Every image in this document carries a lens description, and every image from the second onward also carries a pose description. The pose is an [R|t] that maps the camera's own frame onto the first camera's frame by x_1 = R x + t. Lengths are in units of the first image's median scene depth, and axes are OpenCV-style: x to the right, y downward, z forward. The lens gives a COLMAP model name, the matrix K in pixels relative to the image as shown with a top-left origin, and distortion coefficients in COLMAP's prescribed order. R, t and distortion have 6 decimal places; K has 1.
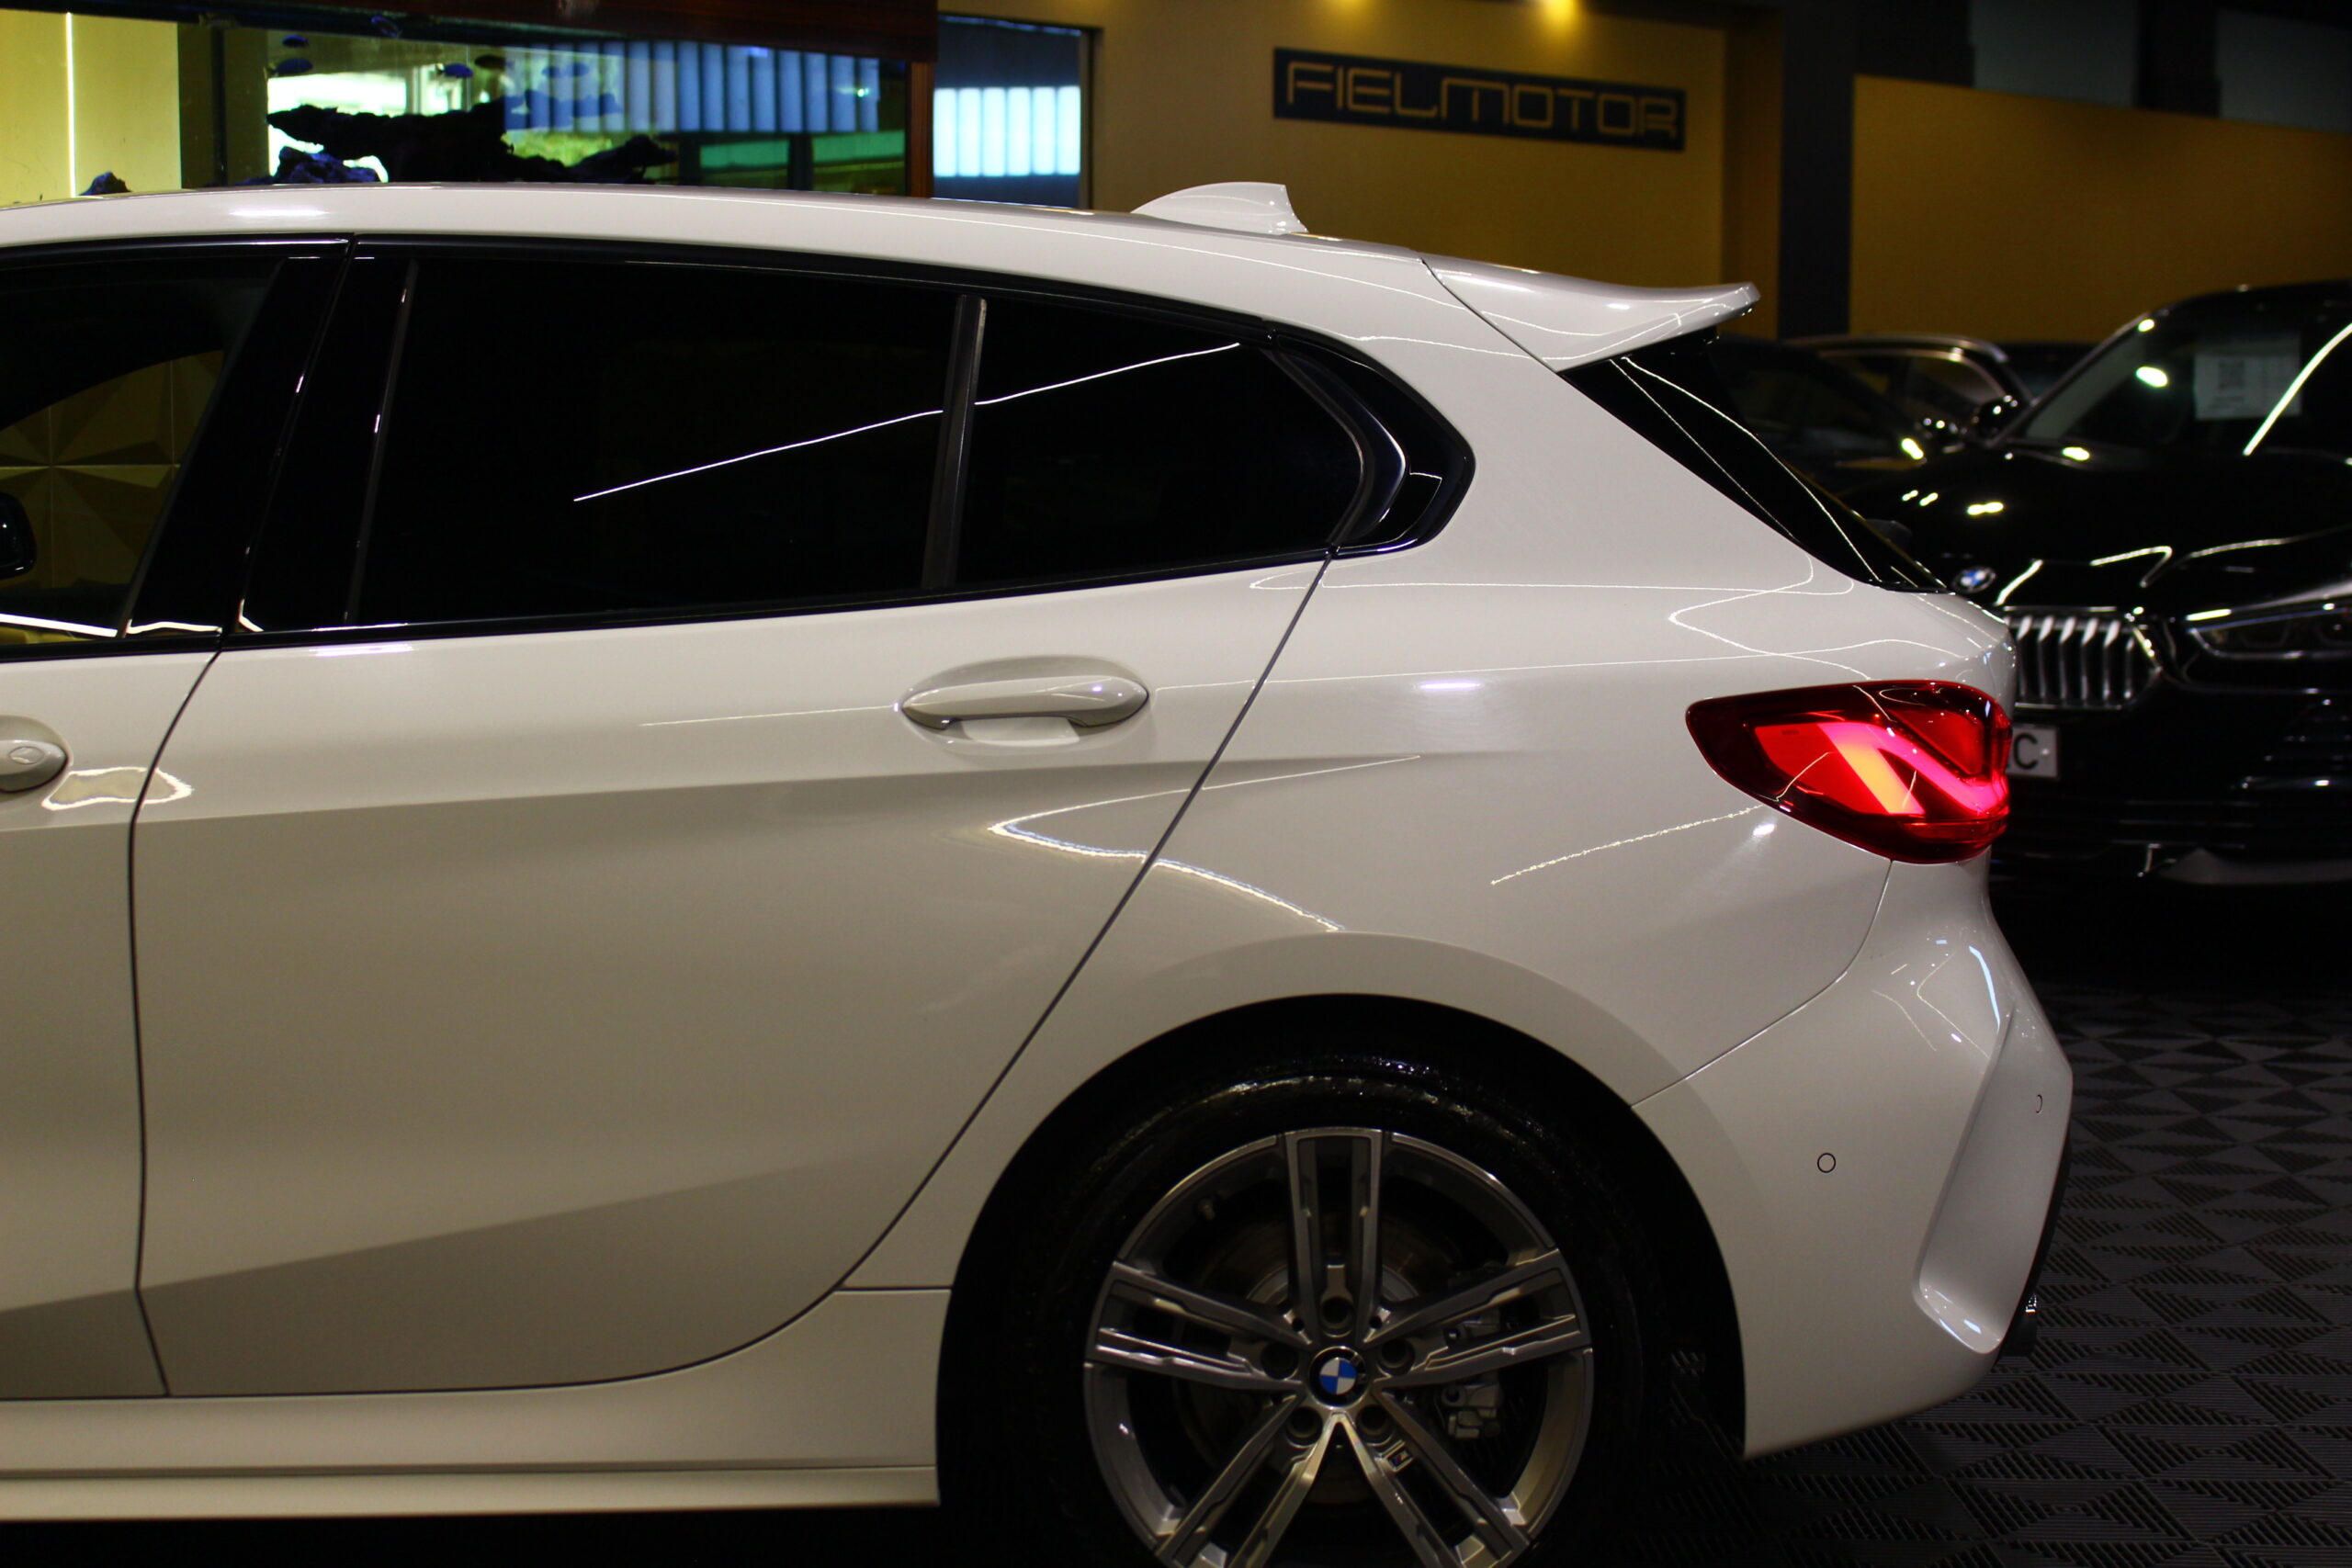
lens RADIAL K [[3811.3, 0, 1177.1], [0, 3811.3, 779.6], [0, 0, 1]] dist [-0.012728, 0.000000]
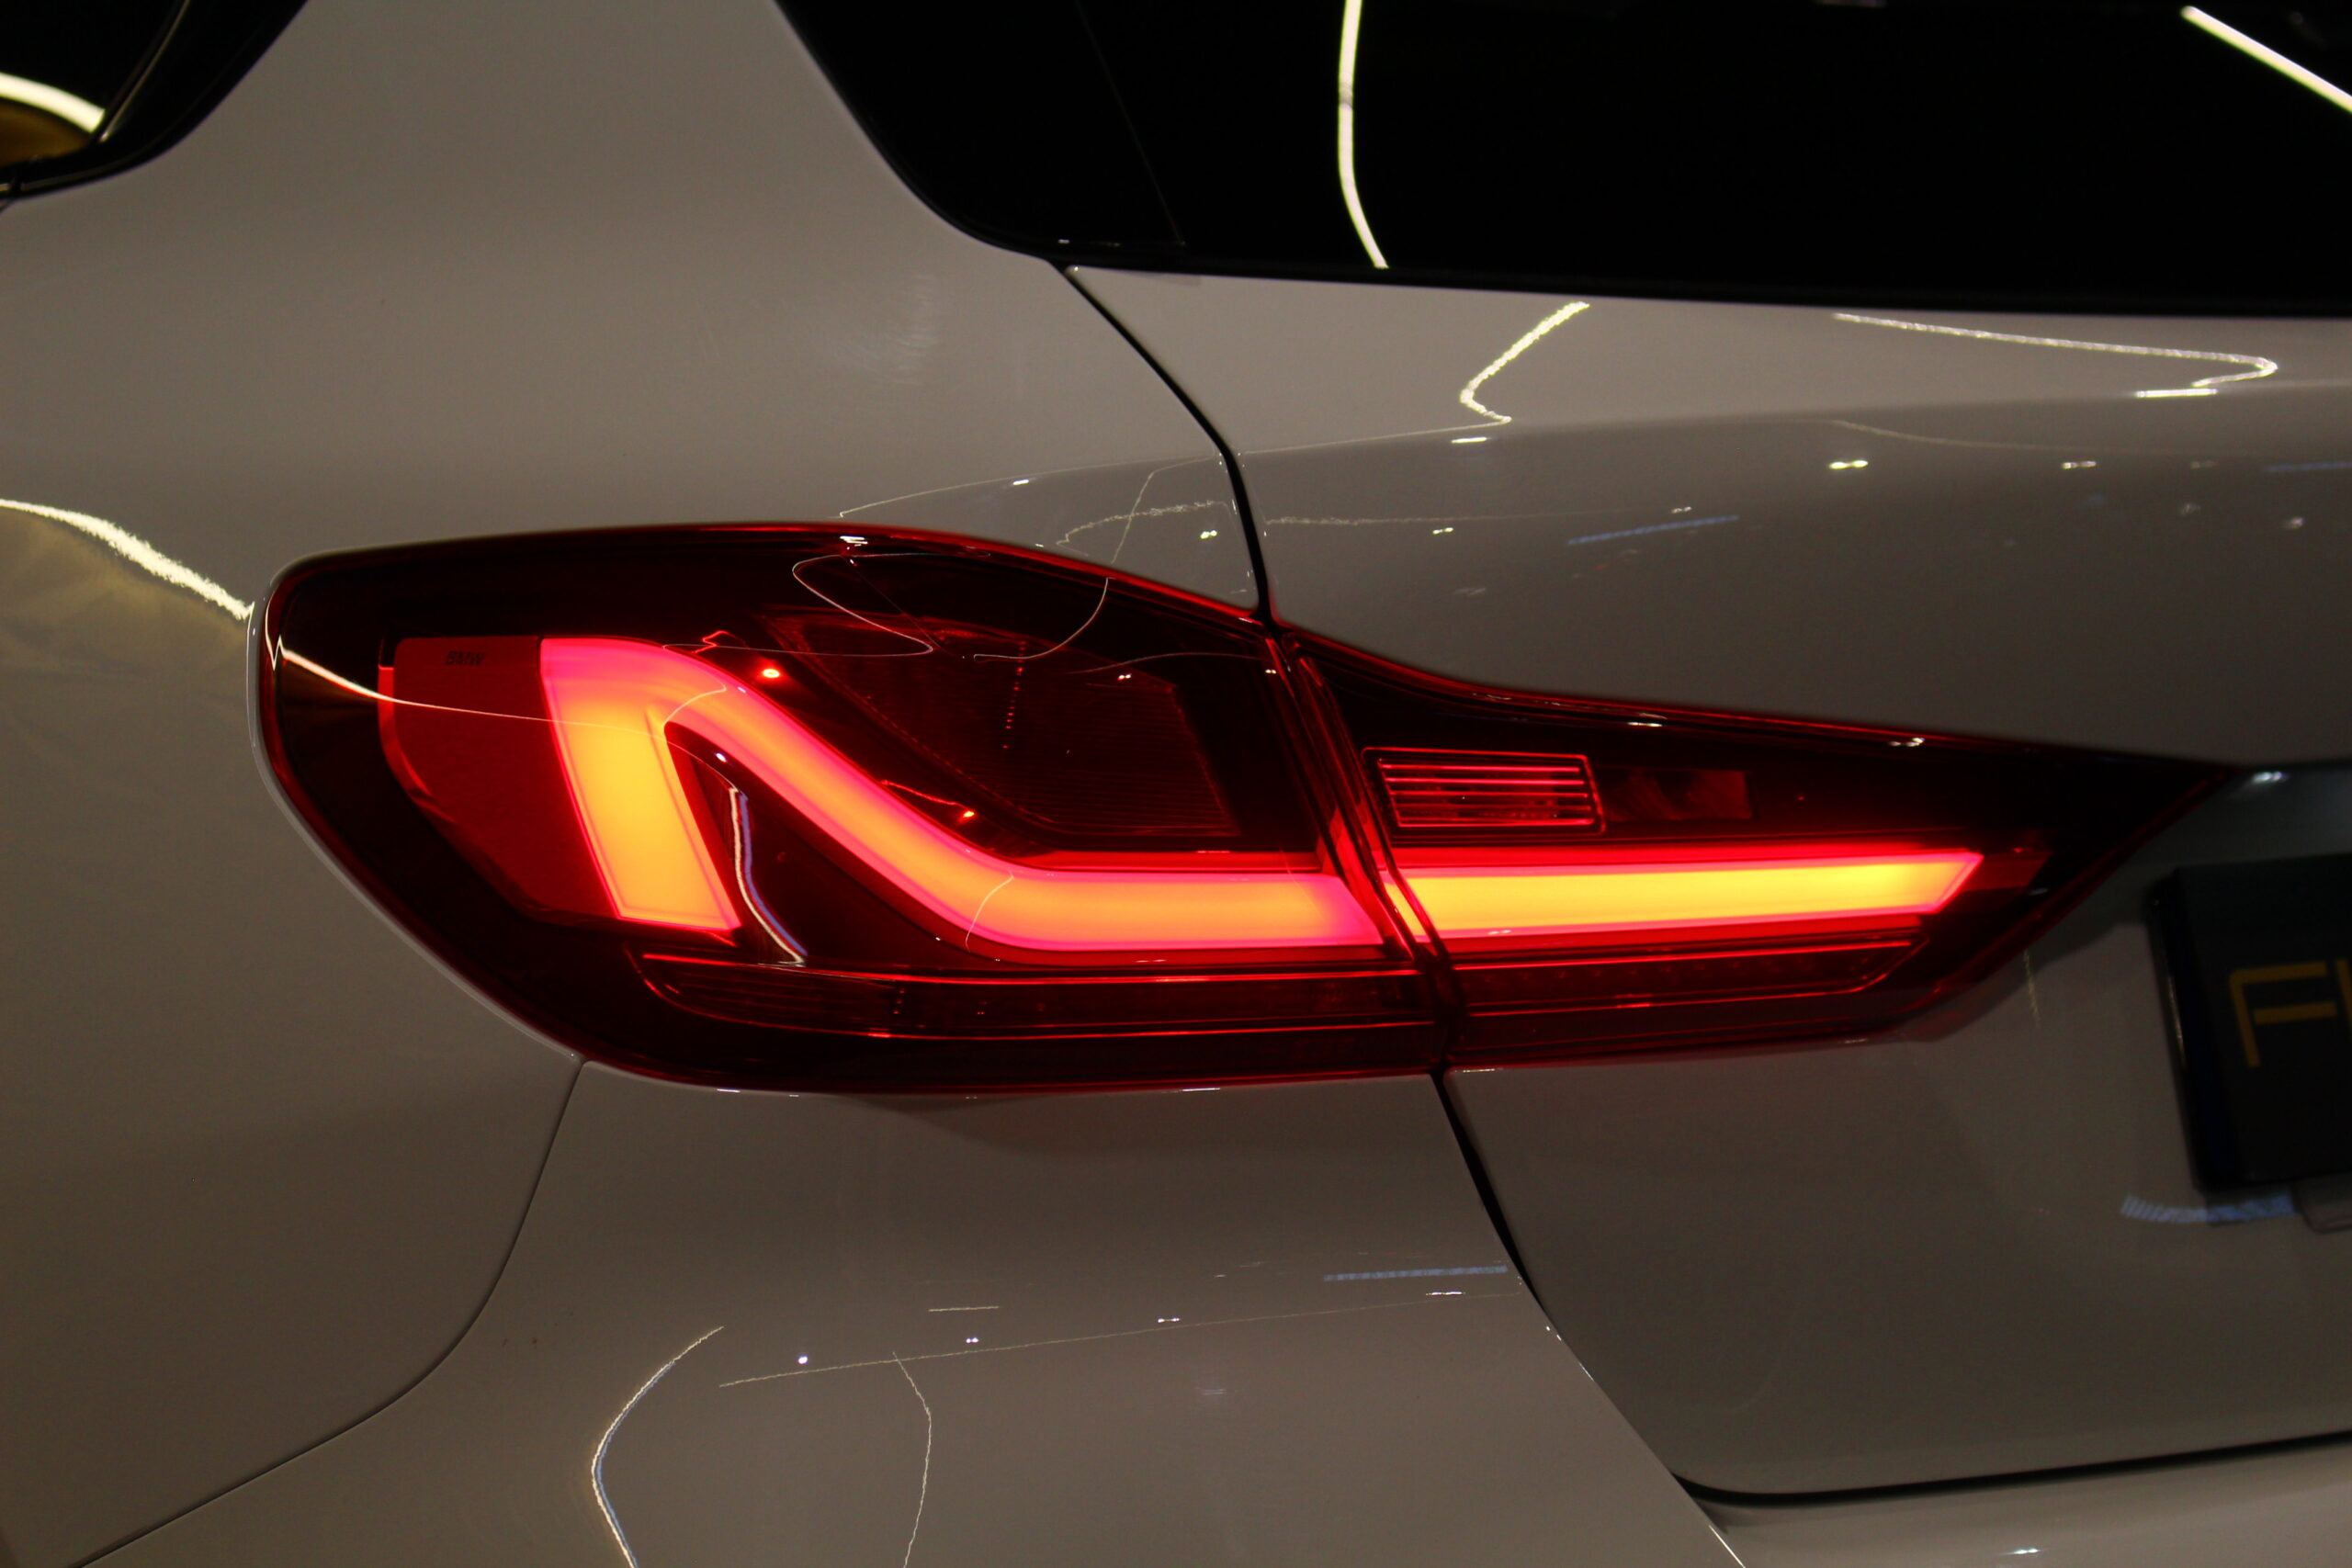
lens RADIAL K [[5511.3, 0, 1179.2], [0, 5511.3, 786.8], [0, 0, 1]] dist [0.122097, 0.000000]
pose [[0.603159, 0.058393, -0.795481, 0.606660], [-0.071581, 0.997255, 0.018930, -0.015314], [0.794403, 0.045523, 0.605683, 0.756860]]
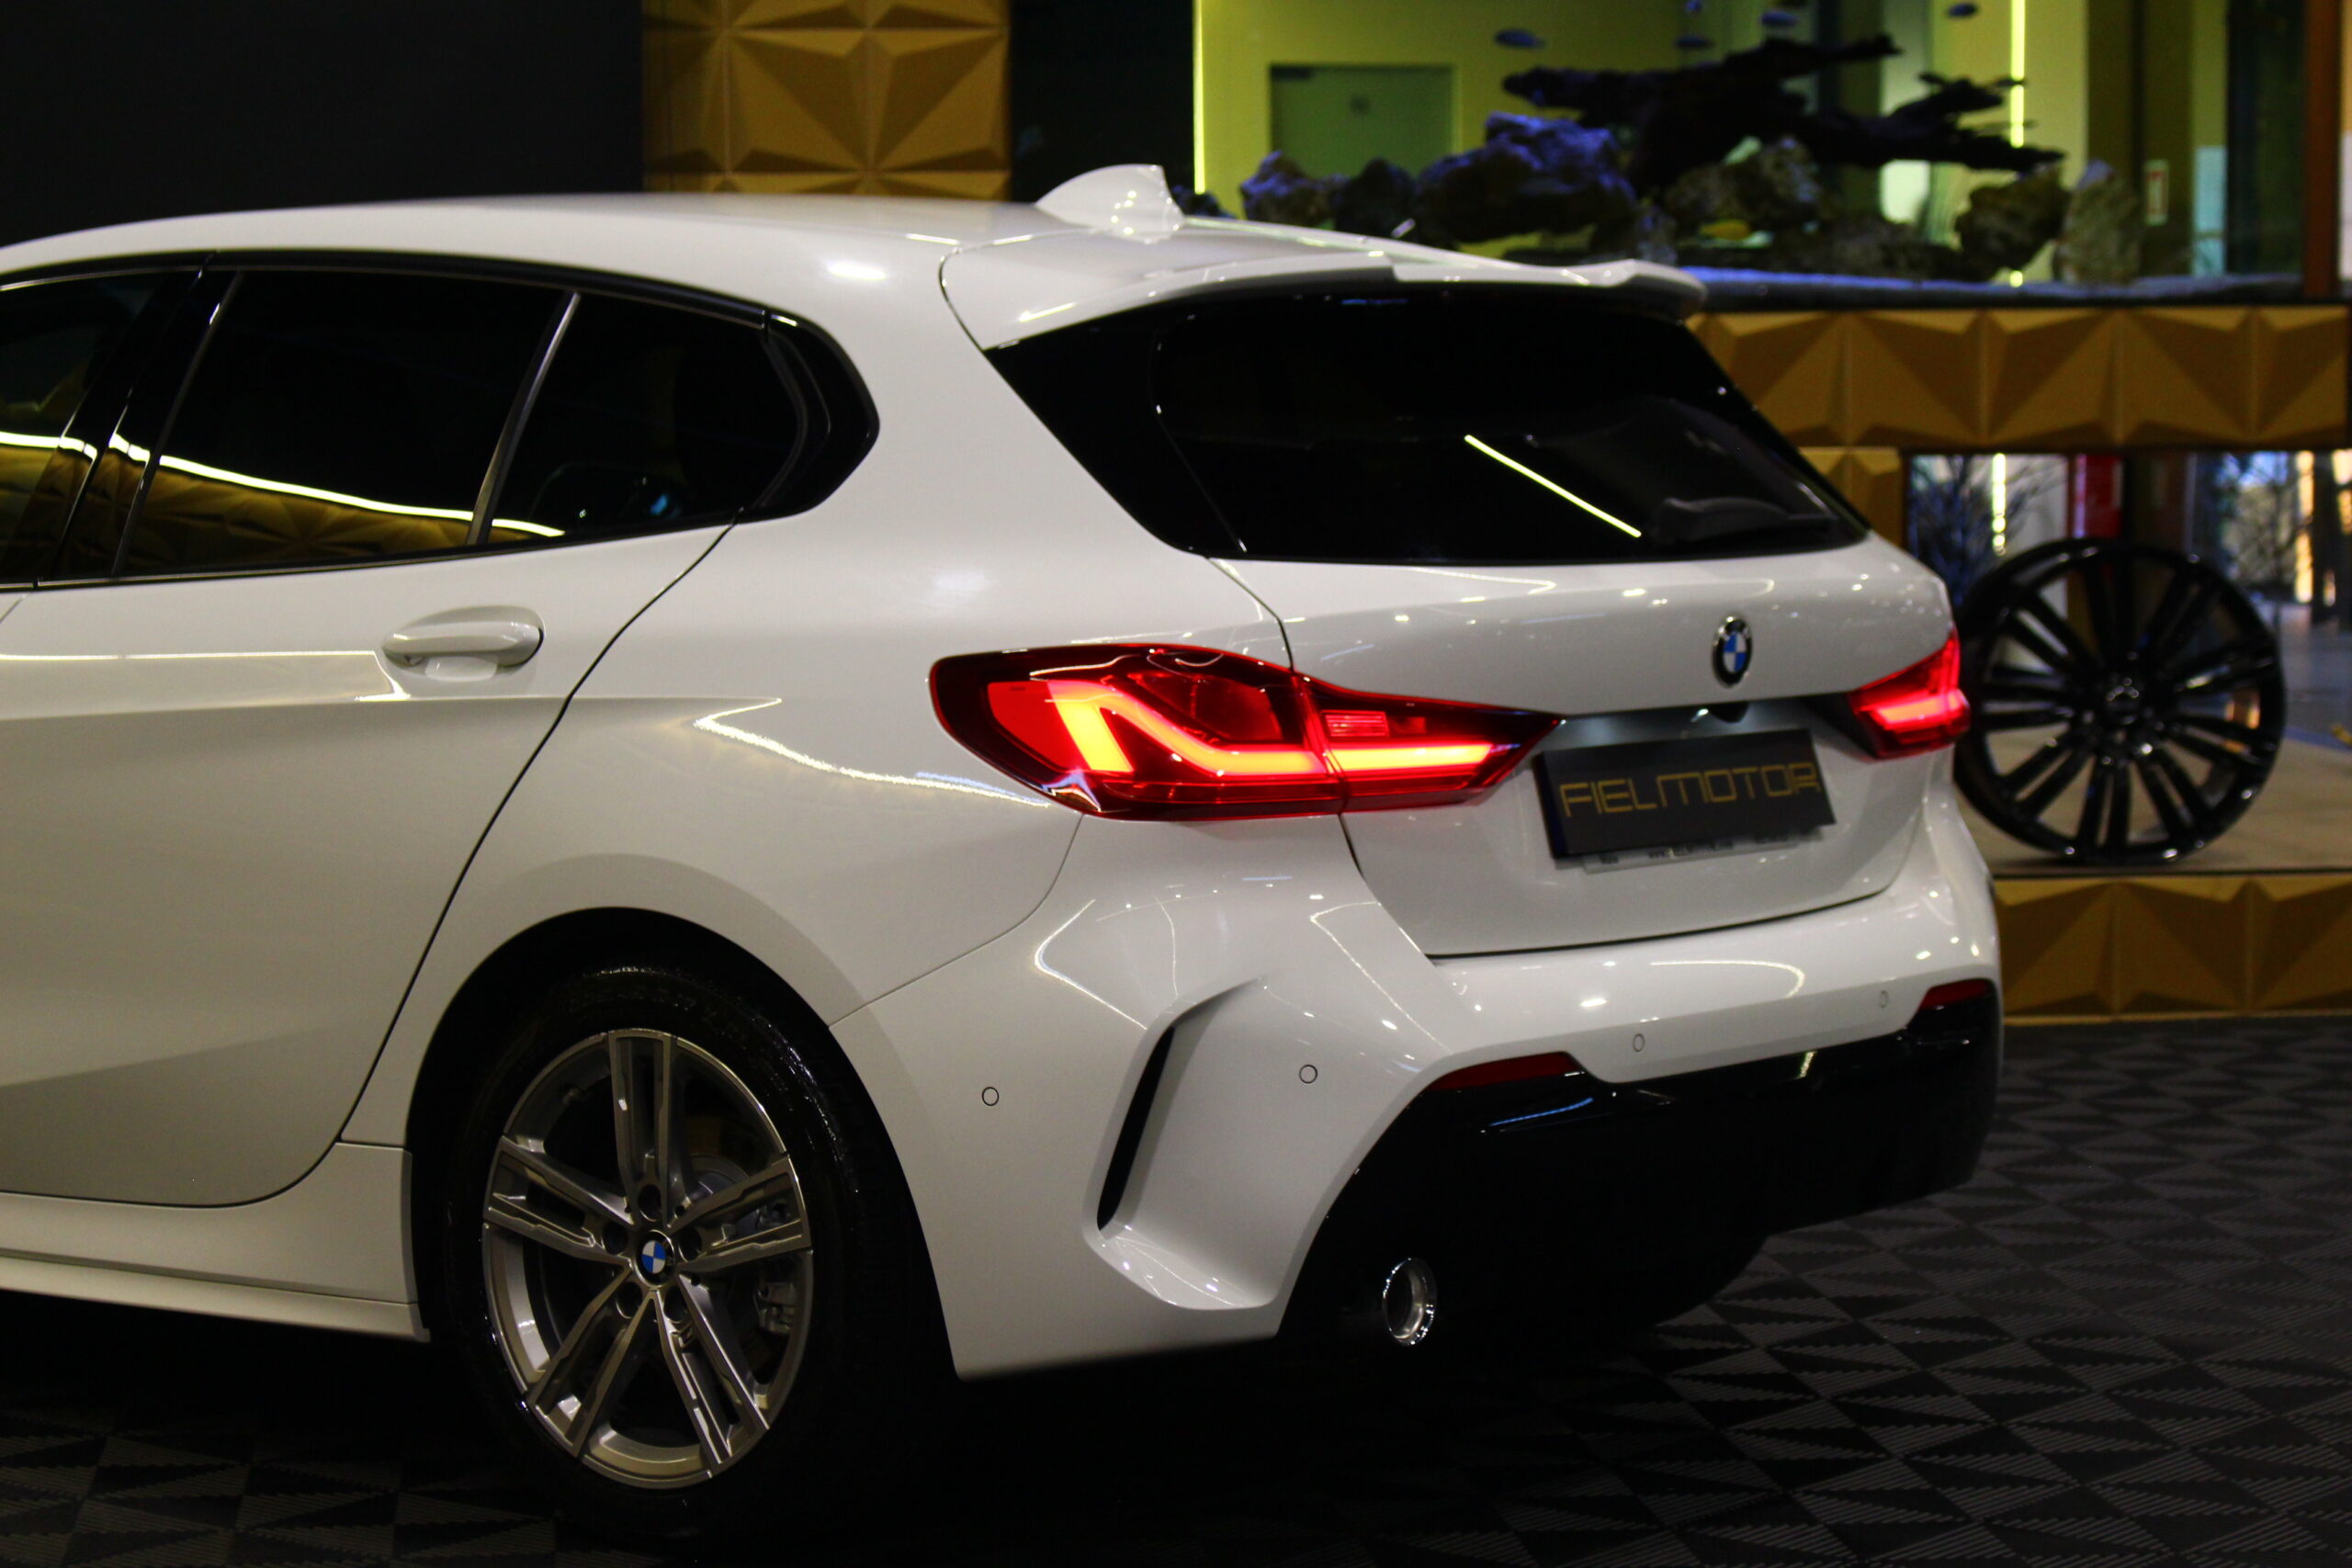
lens RADIAL K [[5511.3, 0, 1174.4], [0, 5511.3, 733.9], [0, 0, 1]] dist [0.122097, 0.000000]
pose [[0.764550, 0.029934, -0.643868, 1.191059], [-0.052313, 0.998507, -0.015697, 0.021837], [0.642438, 0.045684, 0.764975, -0.140403]]
